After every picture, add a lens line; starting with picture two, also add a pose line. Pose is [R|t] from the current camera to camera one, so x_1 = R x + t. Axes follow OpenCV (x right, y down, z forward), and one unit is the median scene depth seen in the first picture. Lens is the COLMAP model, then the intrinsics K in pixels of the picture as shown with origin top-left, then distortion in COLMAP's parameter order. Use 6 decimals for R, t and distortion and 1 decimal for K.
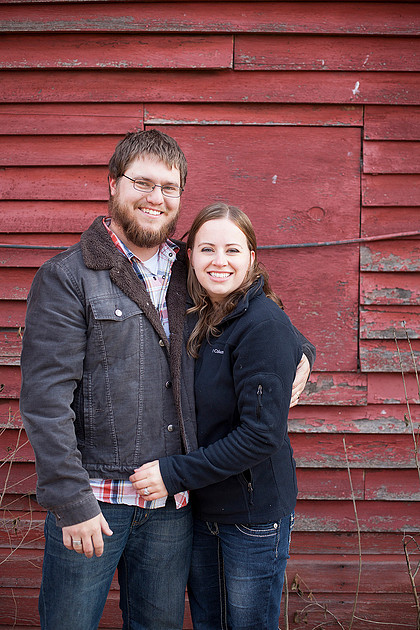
lens RADIAL K [[985.4, 0, 212.4], [0, 985.4, 310.4], [0, 0, 1]] dist [-0.128079, 0.000000]
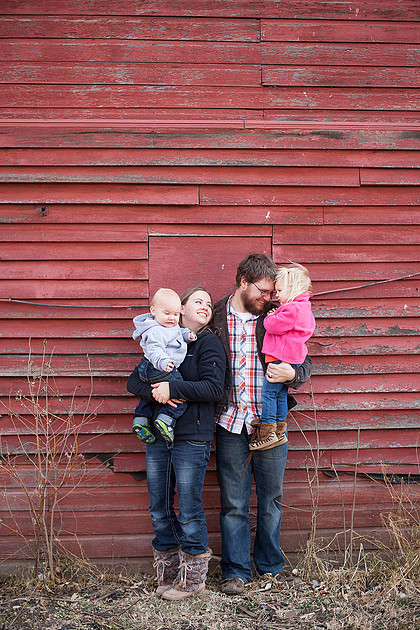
lens RADIAL K [[985.4, 0, 208.5], [0, 985.4, 309.0], [0, 0, 1]] dist [-0.128079, 0.000000]
pose [[0.992207, -0.010452, 0.124158, -0.181498], [0.025343, 0.992575, -0.118966, 0.149712], [-0.121993, 0.121185, 0.985105, -0.718273]]
